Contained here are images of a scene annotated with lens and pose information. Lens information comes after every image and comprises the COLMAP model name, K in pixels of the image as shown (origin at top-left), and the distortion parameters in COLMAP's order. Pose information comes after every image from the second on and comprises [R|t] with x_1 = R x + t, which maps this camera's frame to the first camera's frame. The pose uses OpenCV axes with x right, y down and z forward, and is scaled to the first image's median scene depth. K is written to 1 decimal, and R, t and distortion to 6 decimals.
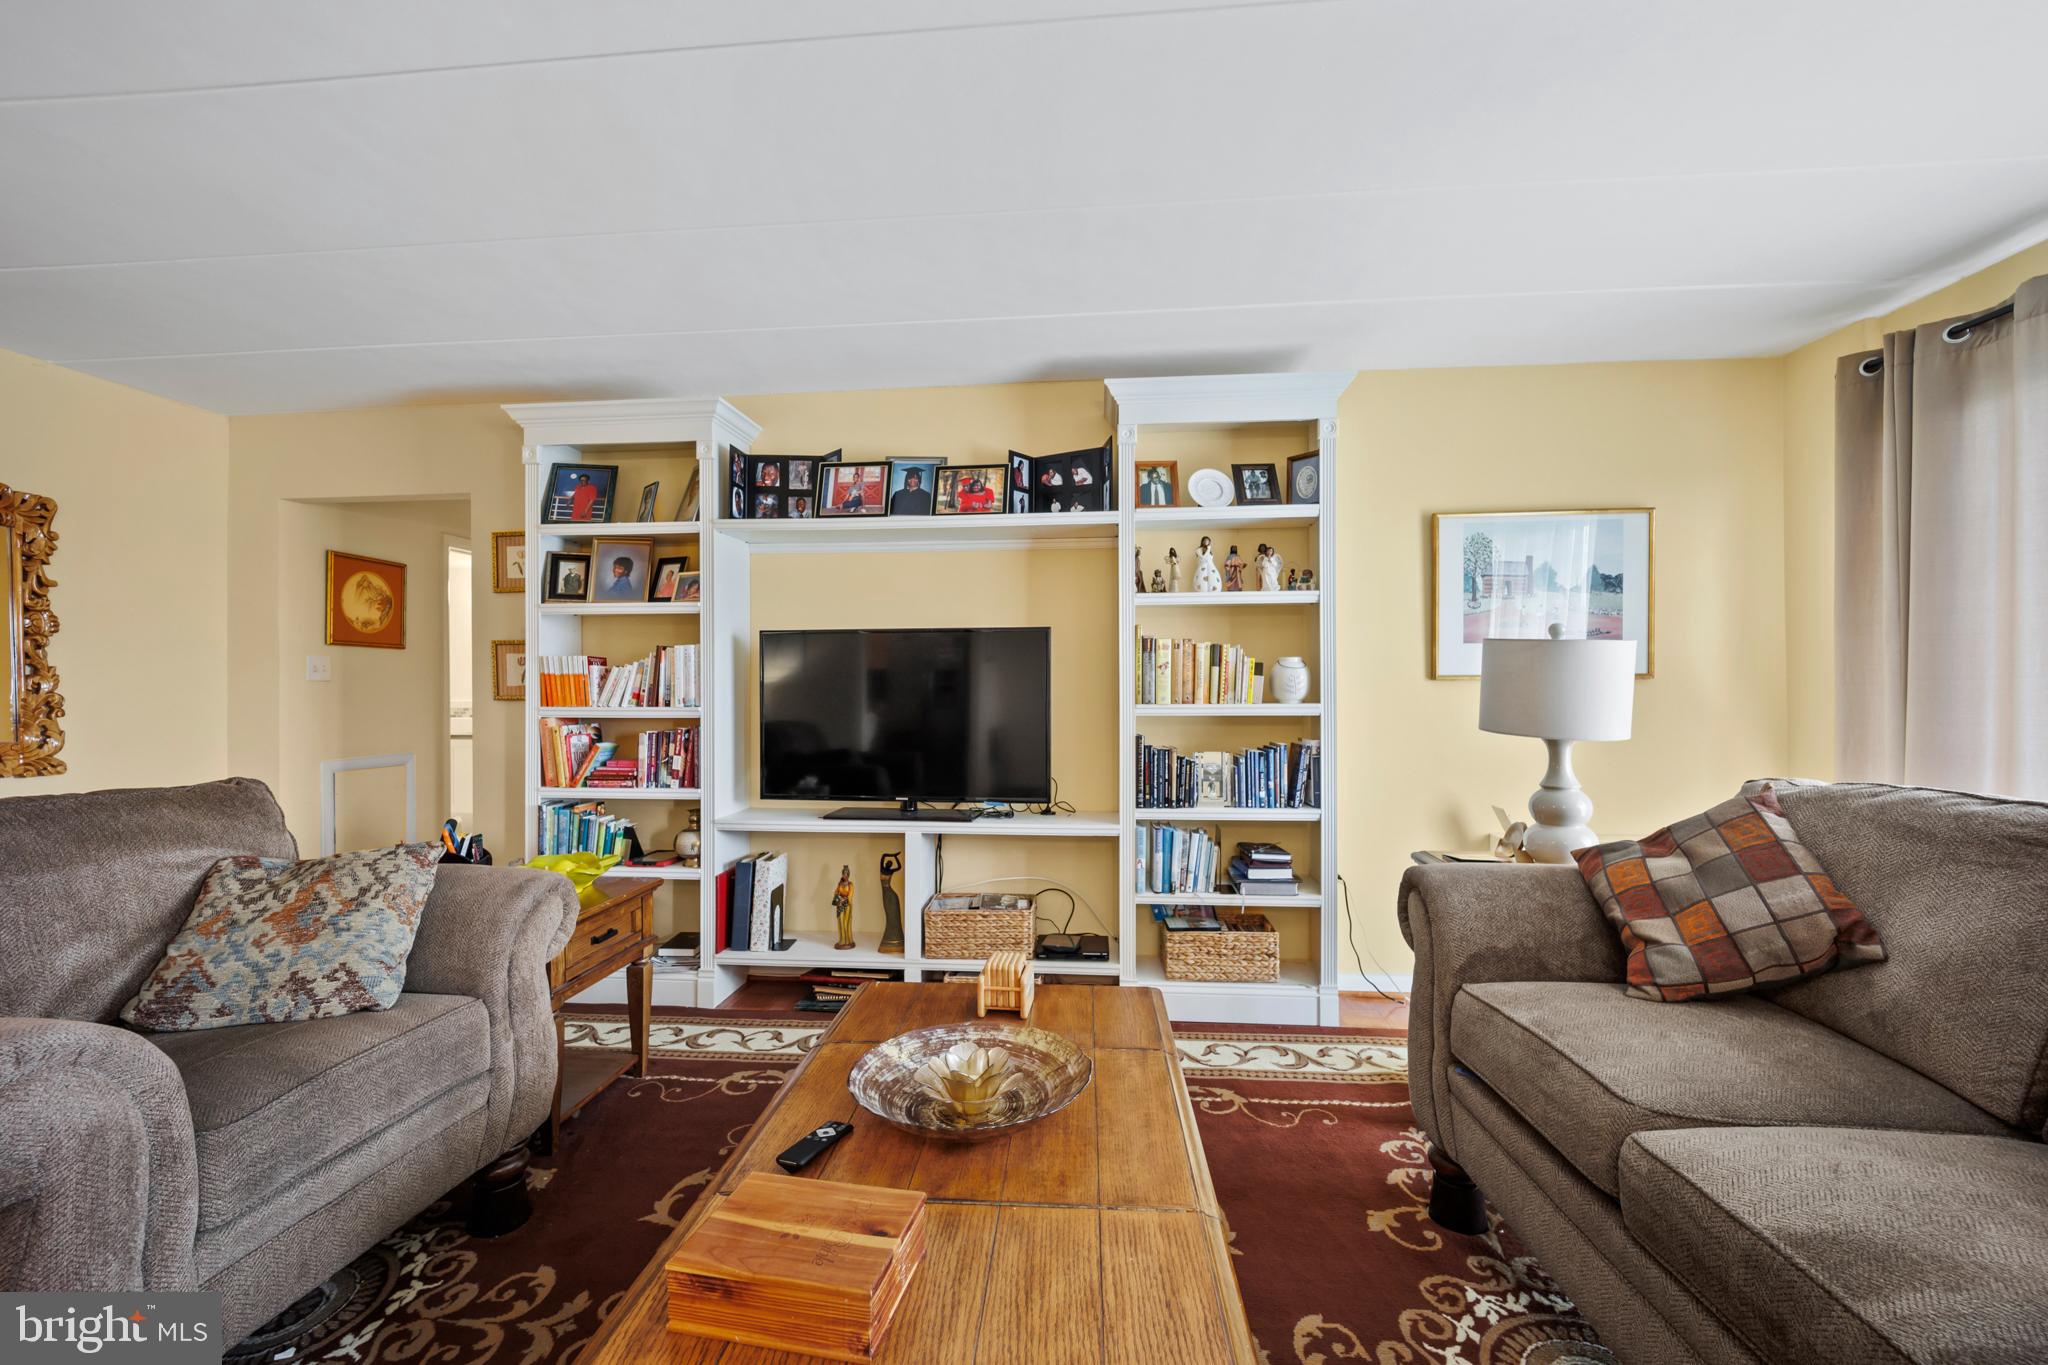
lens RADIAL K [[841.9, 0, 1019.6], [0, 841.9, 693.0], [0, 0, 1]] dist [-0.003511, -0.000227]
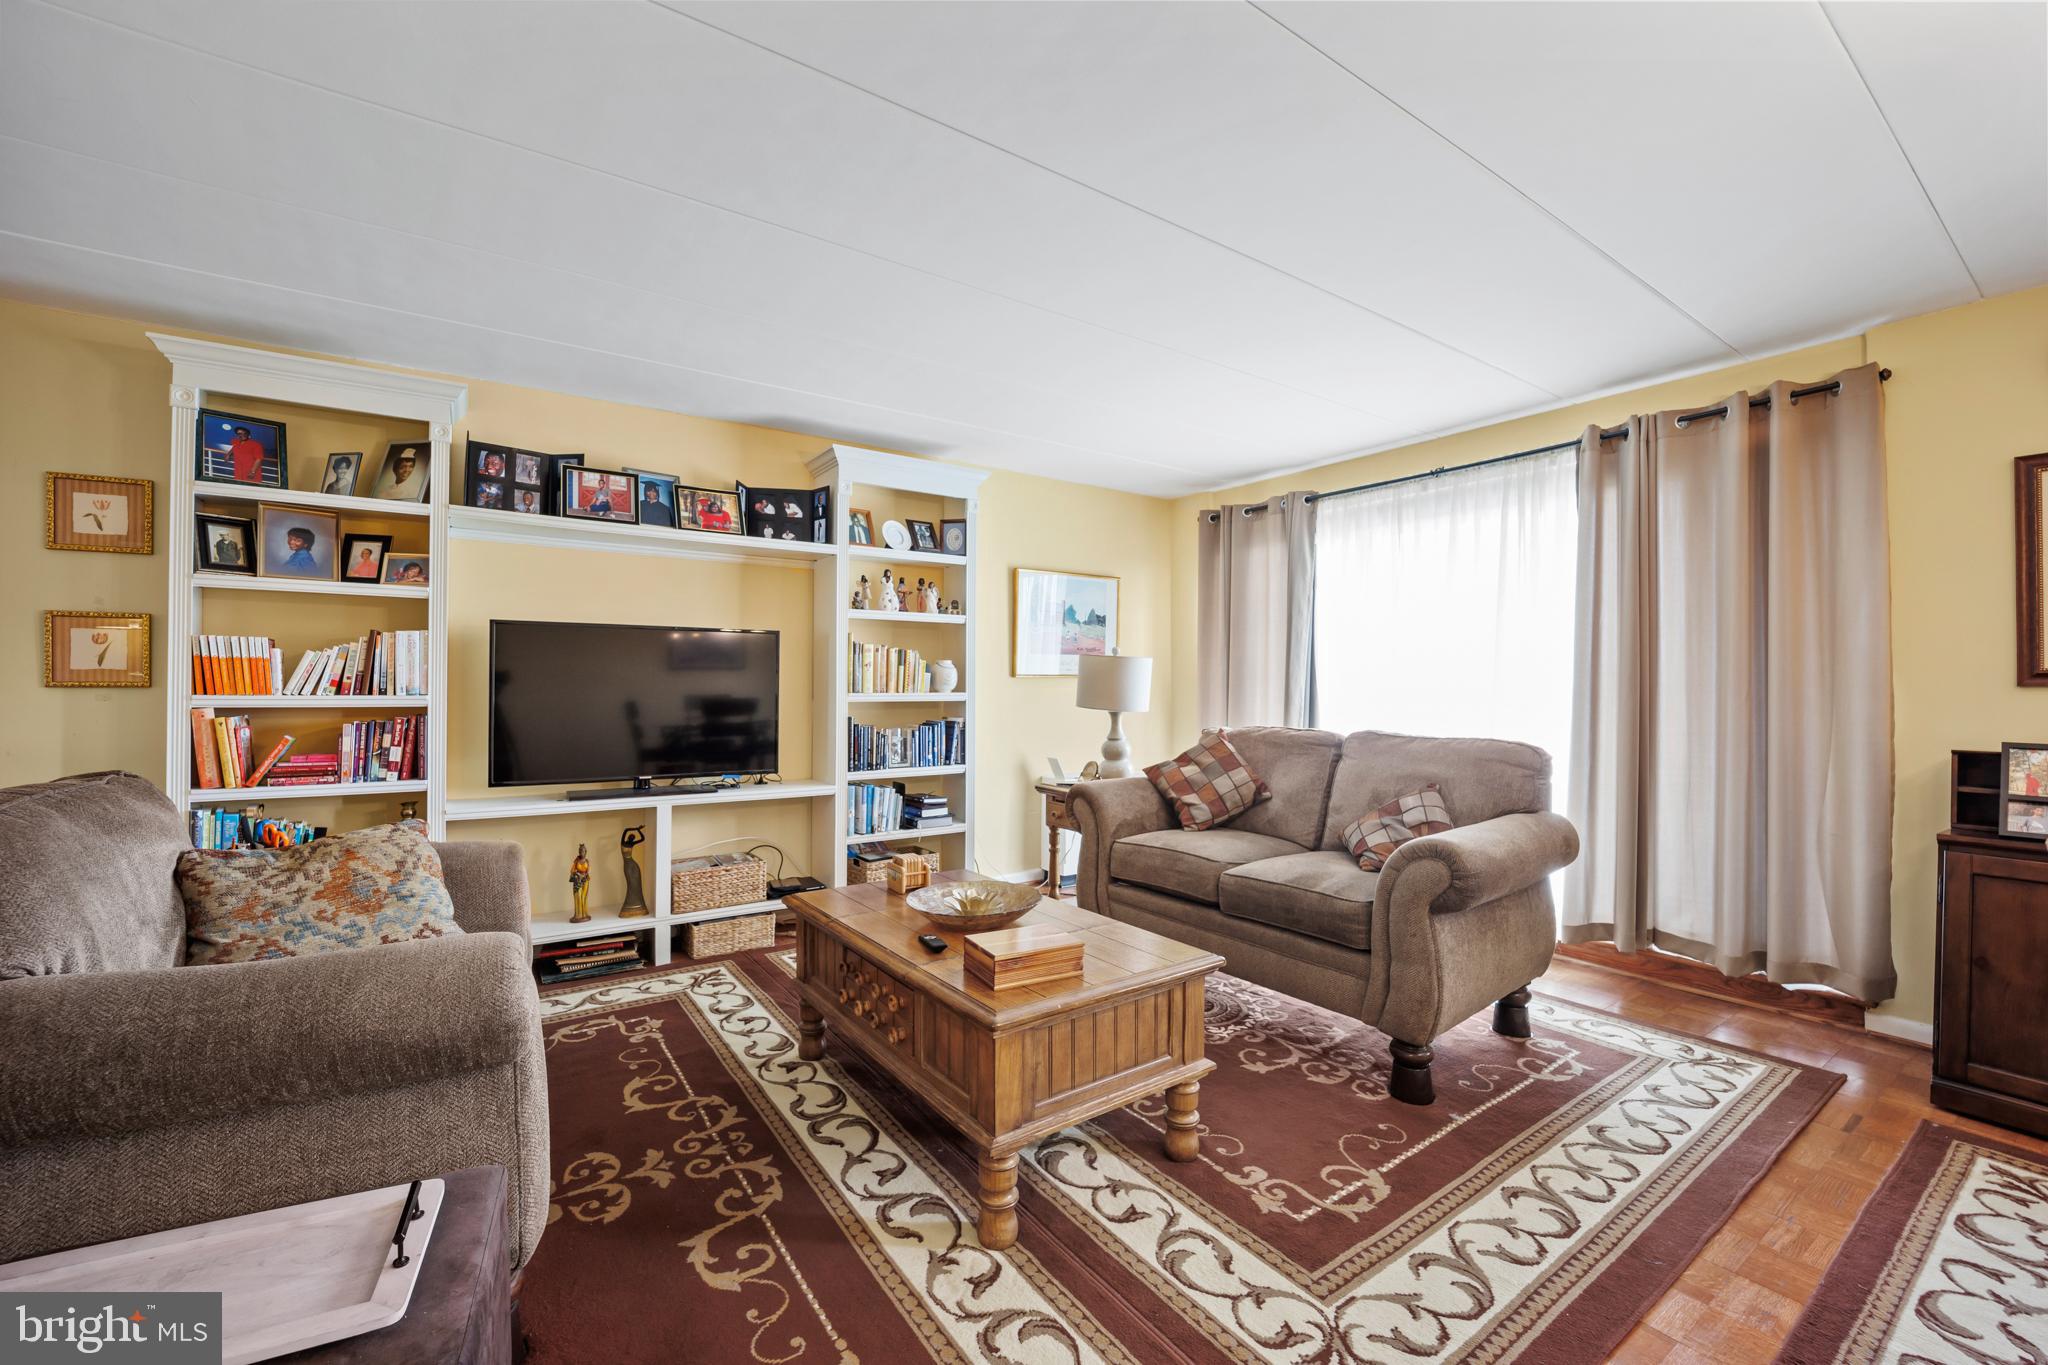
lens RADIAL K [[832.3, 0, 1024.0], [0, 832.3, 682.5], [0, 0, 1]] dist [-0.017694, 0.000242]
pose [[0.771725, 0.009218, 0.635889, -0.452563], [-0.006141, 0.999956, -0.007043, 0.004269], [-0.635926, 0.001530, 0.771748, -0.170173]]
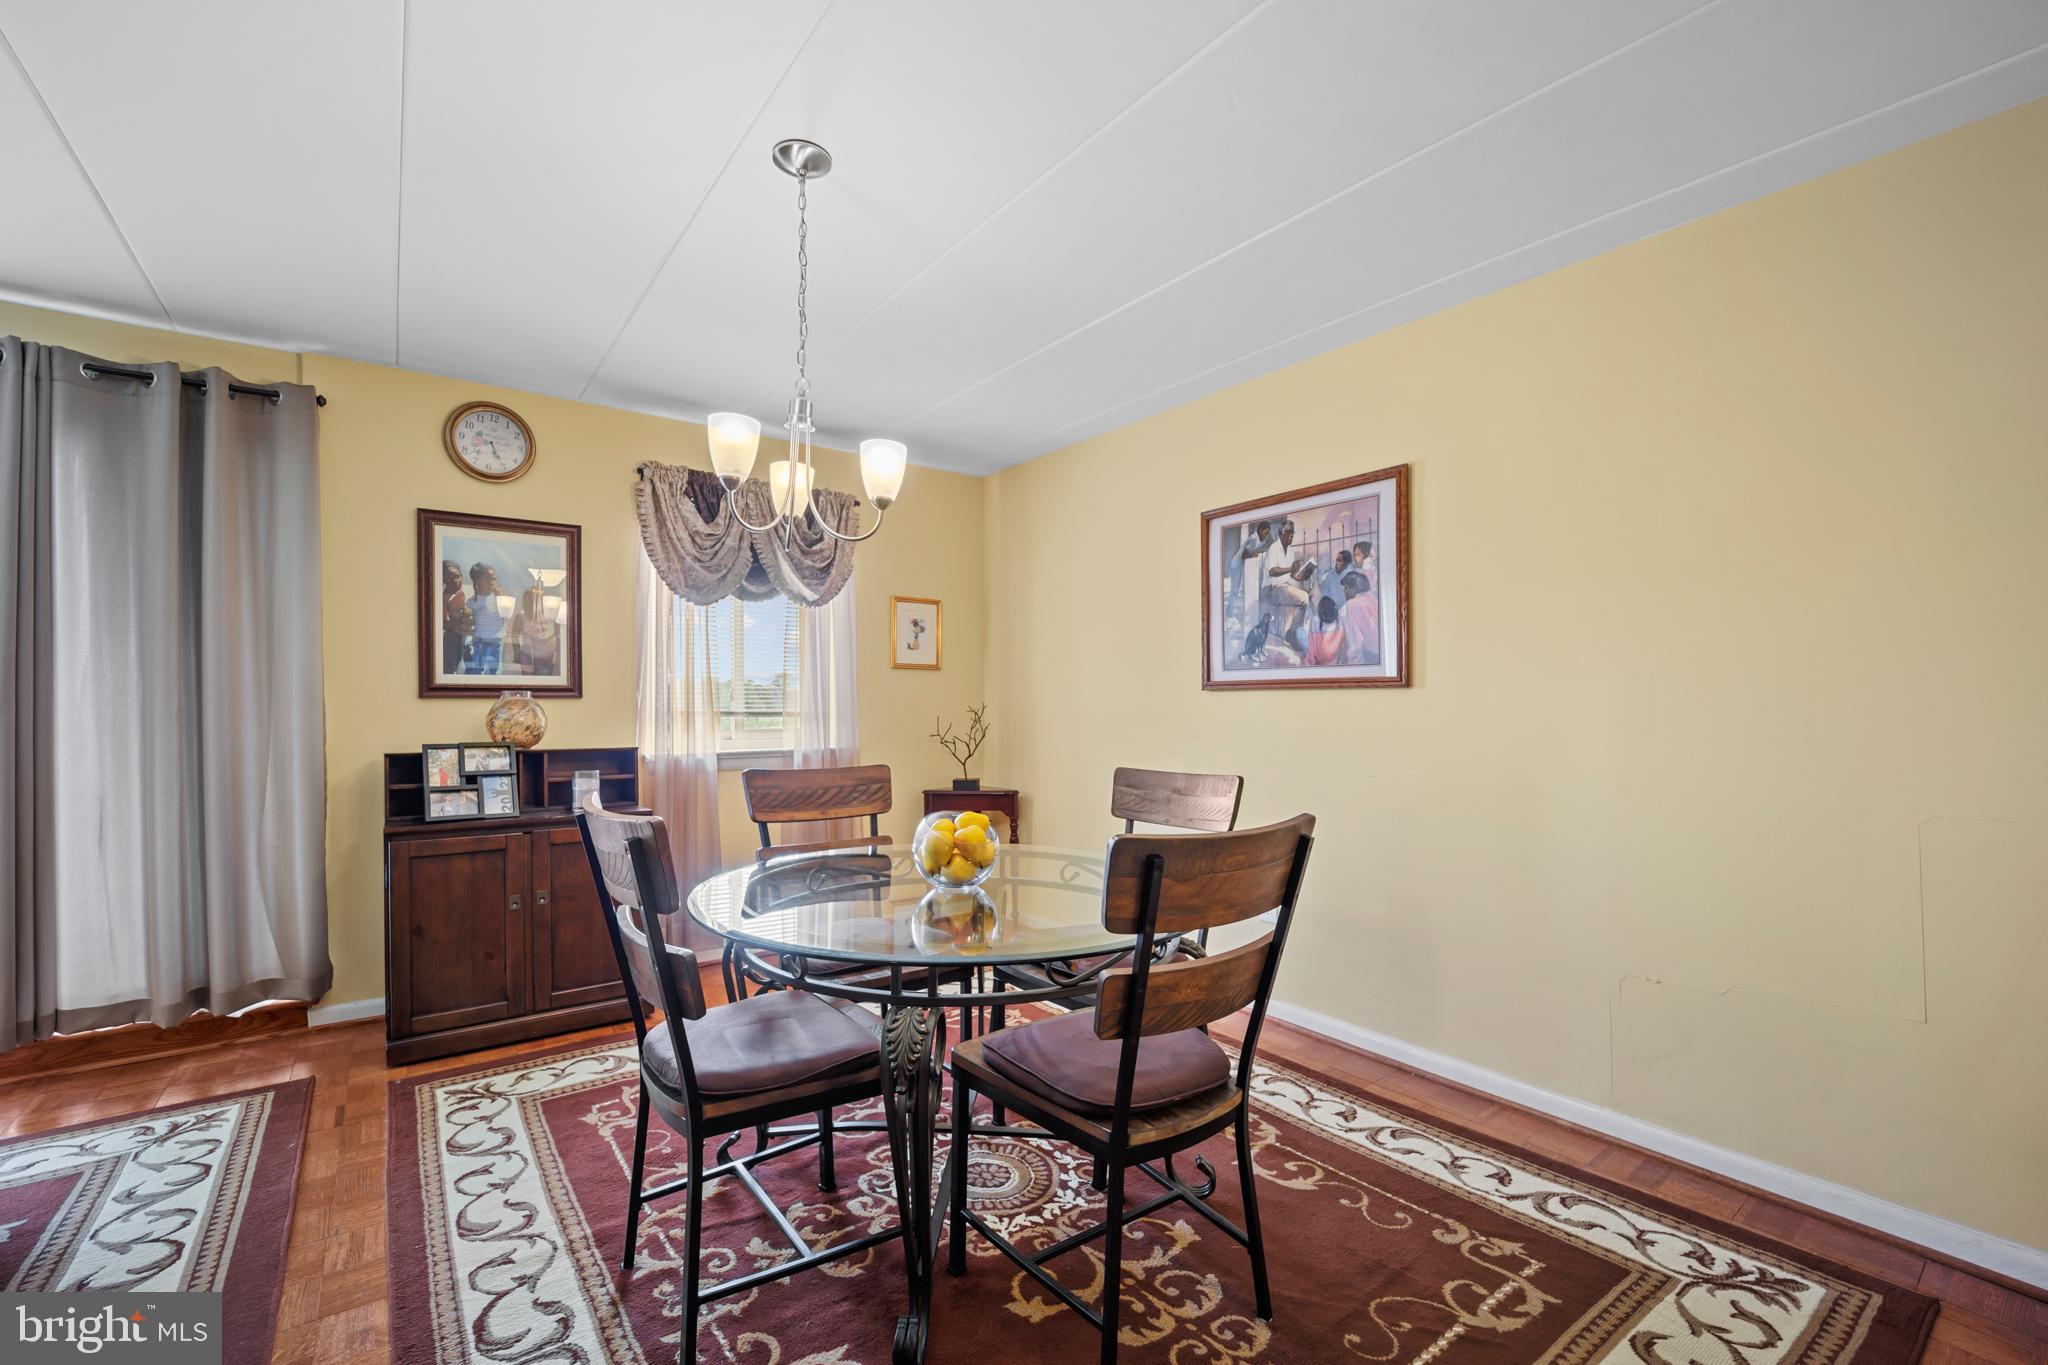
lens RADIAL K [[846.8, 0, 1028.8], [0, 846.8, 710.3], [0, 0, 1]] dist [-0.022848, 0.000535]
pose [[-0.676167, -0.005438, 0.736728, -0.423101], [0.001435, 0.999961, 0.008698, 0.003833], [-0.736747, 0.006939, -0.676133, -0.044503]]
